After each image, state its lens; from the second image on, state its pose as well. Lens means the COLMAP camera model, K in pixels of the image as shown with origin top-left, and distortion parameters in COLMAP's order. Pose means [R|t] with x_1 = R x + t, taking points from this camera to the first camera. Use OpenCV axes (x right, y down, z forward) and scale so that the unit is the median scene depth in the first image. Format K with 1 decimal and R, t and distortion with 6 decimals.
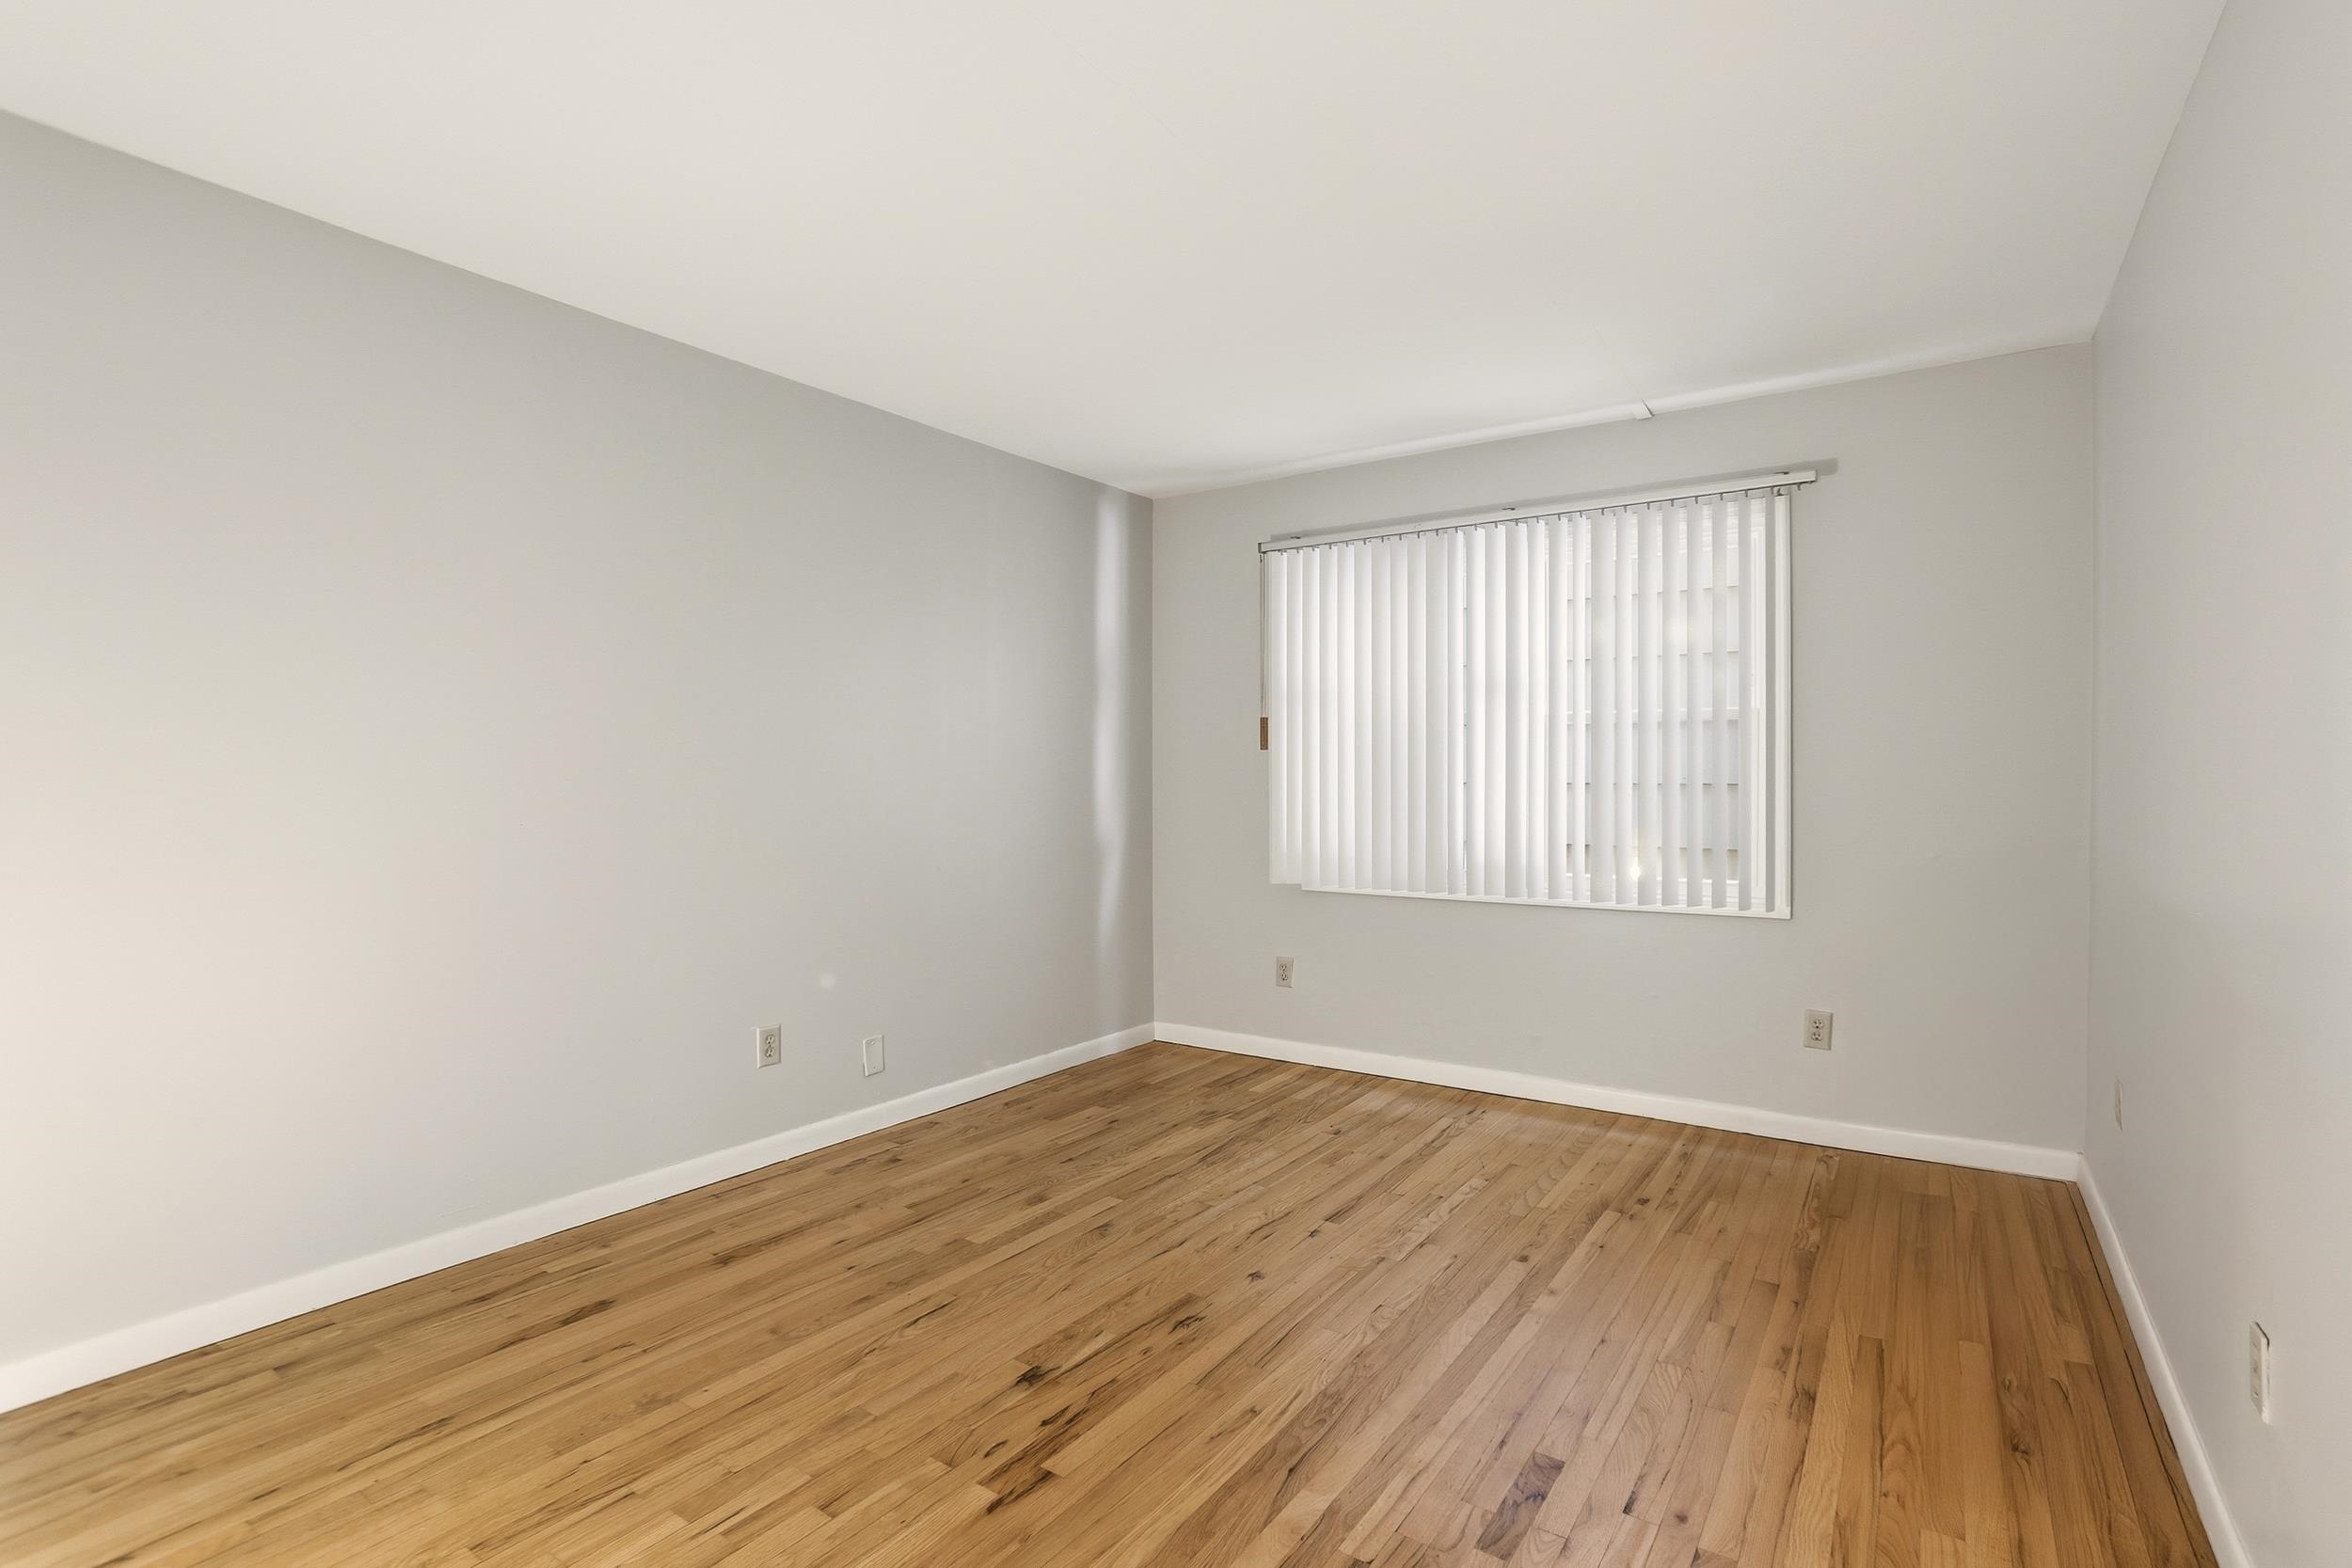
lens RADIAL K [[1073.1, 0, 1176.0], [0, 1073.1, 784.0], [0, 0, 1]] dist [-0.060376, 0.021105]
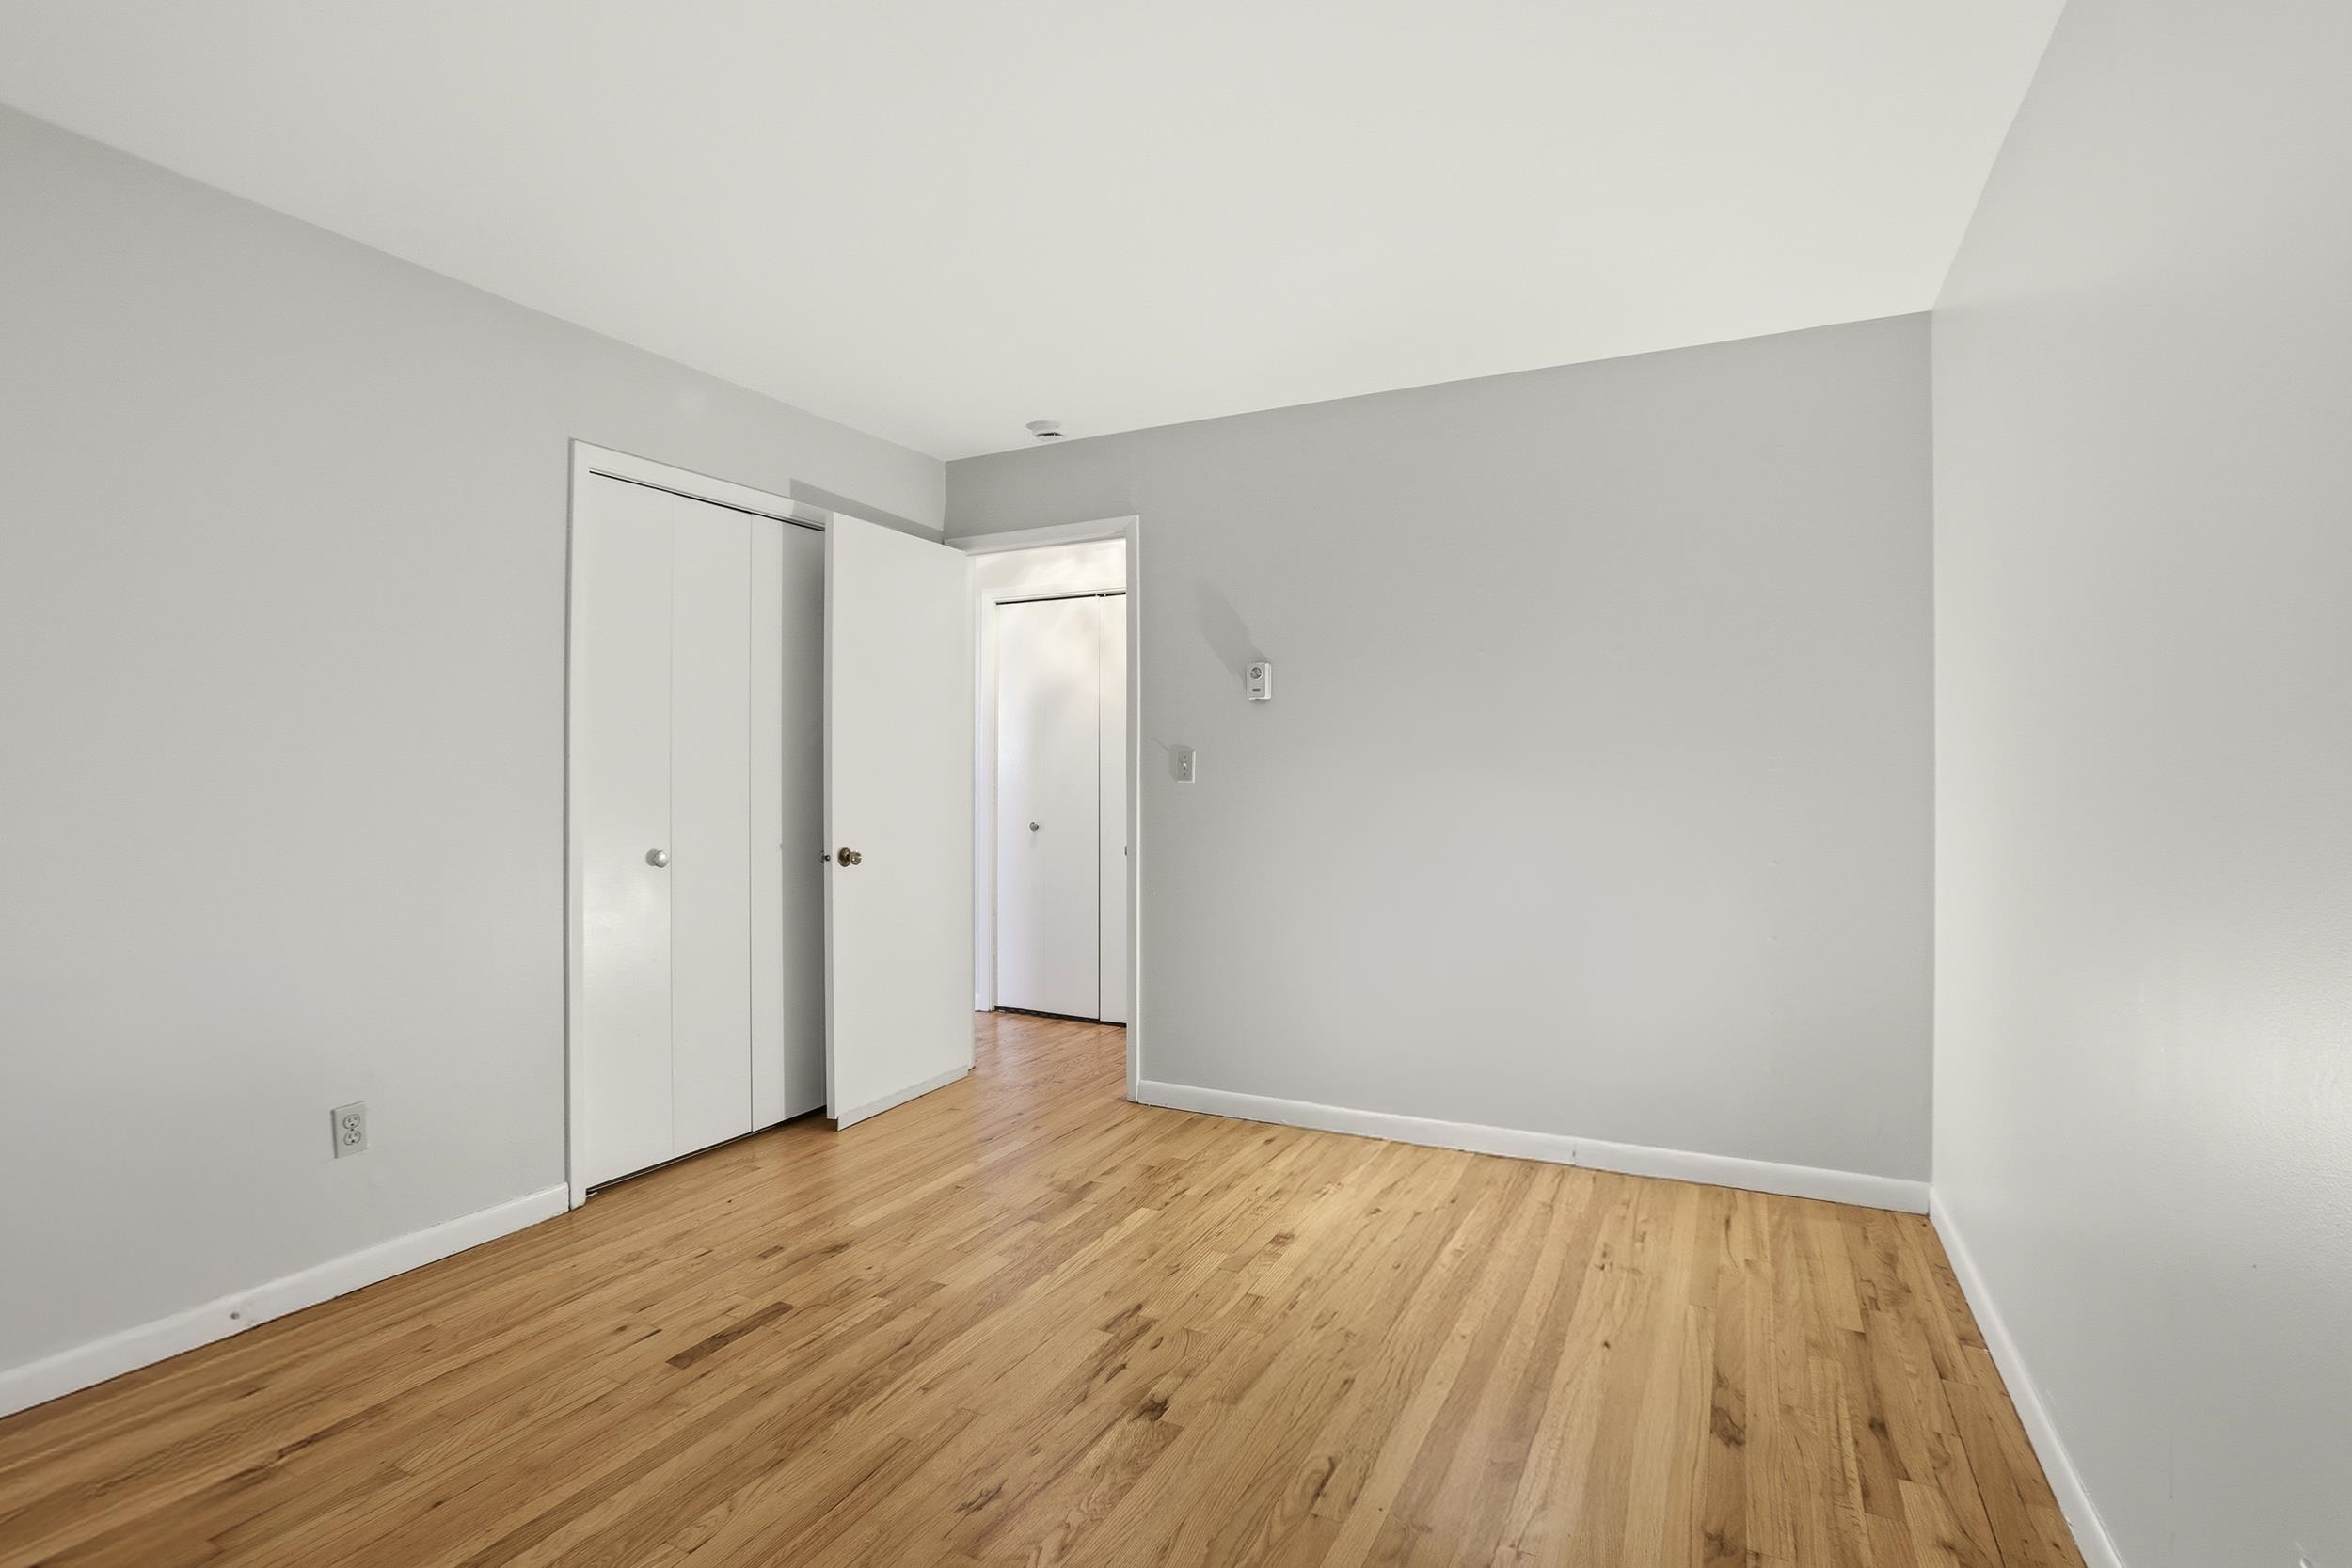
lens RADIAL K [[1116.1, 0, 1176.0], [0, 1116.1, 784.0], [0, 0, 1]] dist [0.000041, -0.000086]
pose [[-0.990507, 0.000014, -0.137459, -0.018818], [-0.001759, 0.999917, 0.012778, -0.010712], [0.137448, 0.012899, -0.990425, 2.074967]]
